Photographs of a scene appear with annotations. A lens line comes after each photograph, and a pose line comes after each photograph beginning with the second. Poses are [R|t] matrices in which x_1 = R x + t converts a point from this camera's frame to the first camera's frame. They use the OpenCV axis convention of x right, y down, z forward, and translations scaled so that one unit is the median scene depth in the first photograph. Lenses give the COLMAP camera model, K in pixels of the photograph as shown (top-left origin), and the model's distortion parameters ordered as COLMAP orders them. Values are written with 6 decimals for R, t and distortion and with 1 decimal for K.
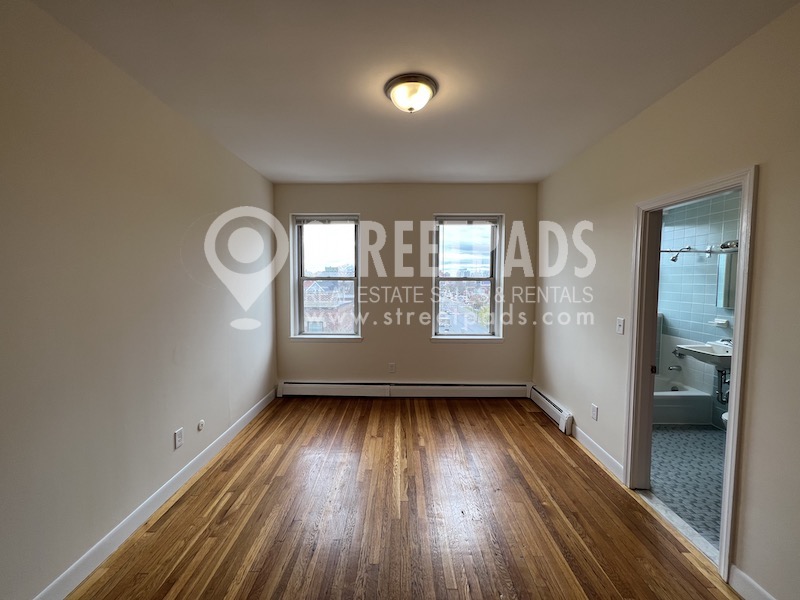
lens RADIAL K [[319.6, 0, 397.0], [0, 319.6, 302.1], [0, 0, 1]] dist [-0.001172, 0.000130]
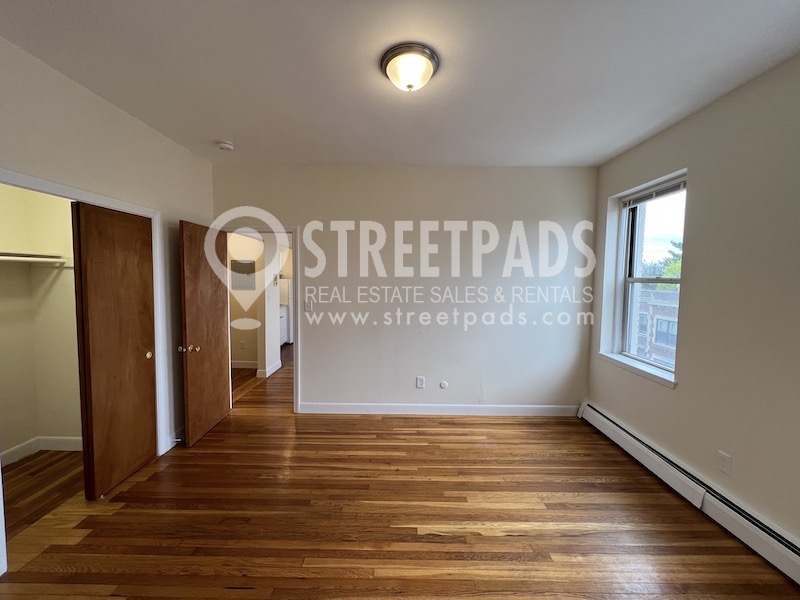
lens RADIAL K [[319.6, 0, 394.4], [0, 319.6, 300.0], [0, 0, 1]] dist [-0.001172, 0.000130]
pose [[0.003572, 0.073030, -0.997323, 0.615034], [-0.082137, 0.993981, 0.072491, -0.049855], [0.996615, 0.081658, 0.009549, 0.631099]]
